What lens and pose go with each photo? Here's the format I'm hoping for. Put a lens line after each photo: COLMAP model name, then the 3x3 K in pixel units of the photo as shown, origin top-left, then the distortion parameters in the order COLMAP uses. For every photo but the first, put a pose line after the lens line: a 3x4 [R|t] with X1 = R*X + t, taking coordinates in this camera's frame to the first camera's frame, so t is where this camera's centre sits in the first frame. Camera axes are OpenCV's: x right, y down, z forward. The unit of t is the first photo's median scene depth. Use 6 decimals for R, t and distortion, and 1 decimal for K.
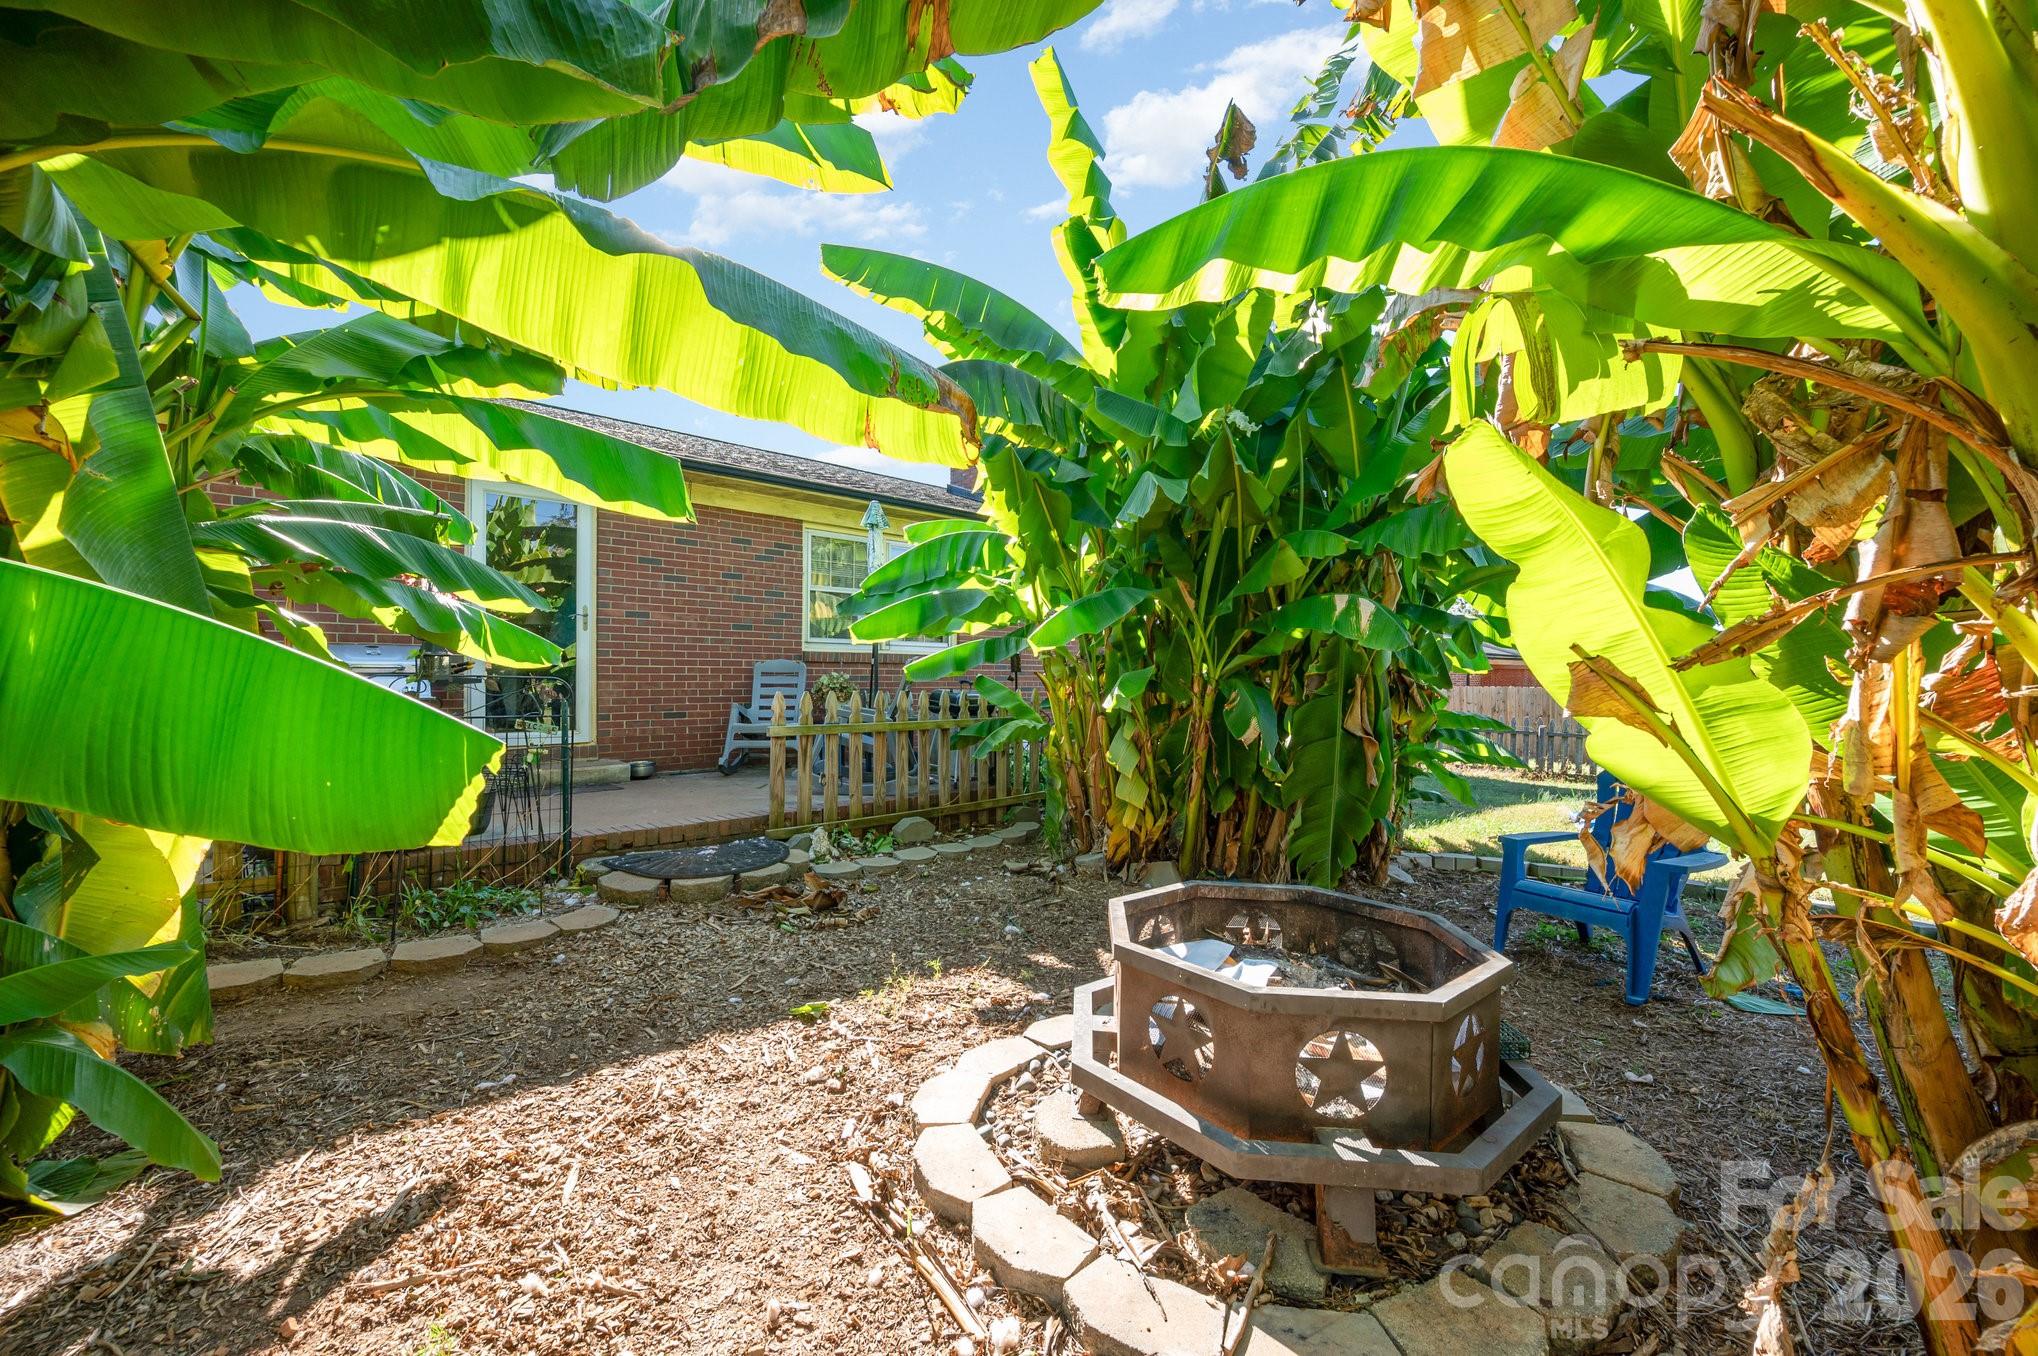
lens RADIAL K [[808.7, 0, 1022.1], [0, 808.7, 684.7], [0, 0, 1]] dist [0.001299, -0.000461]
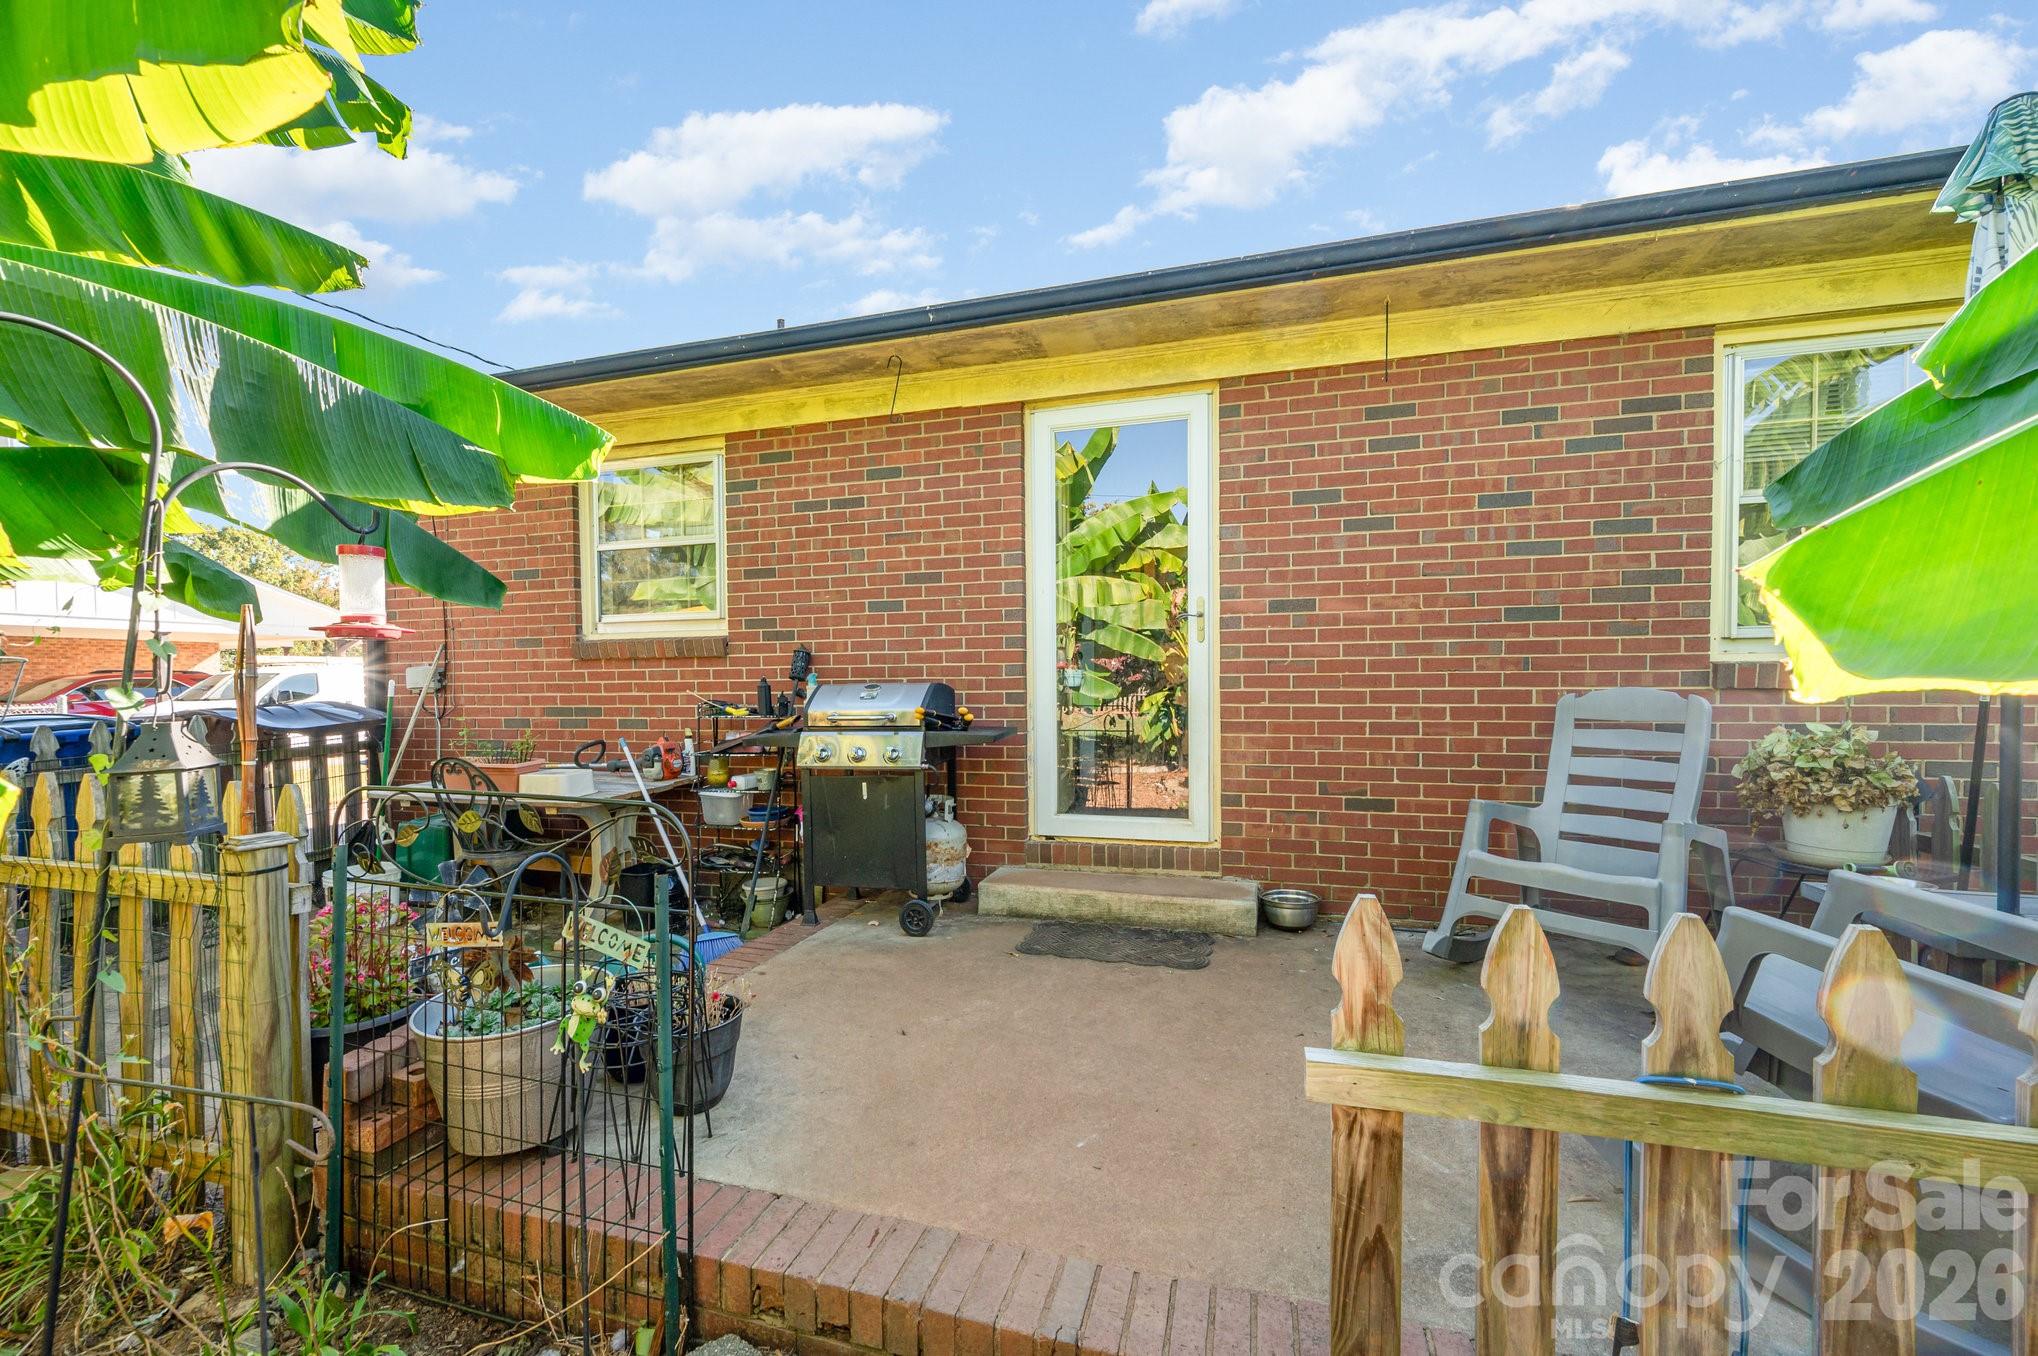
lens RADIAL K [[808.7, 0, 1025.7], [0, 808.7, 687.3], [0, 0, 1]] dist [0.001299, -0.000461]
pose [[0.498768, 0.008513, -0.866694, -0.103863], [0.005574, 0.999900, 0.013030, -0.038700], [0.866718, -0.011330, 0.498670, 0.550253]]
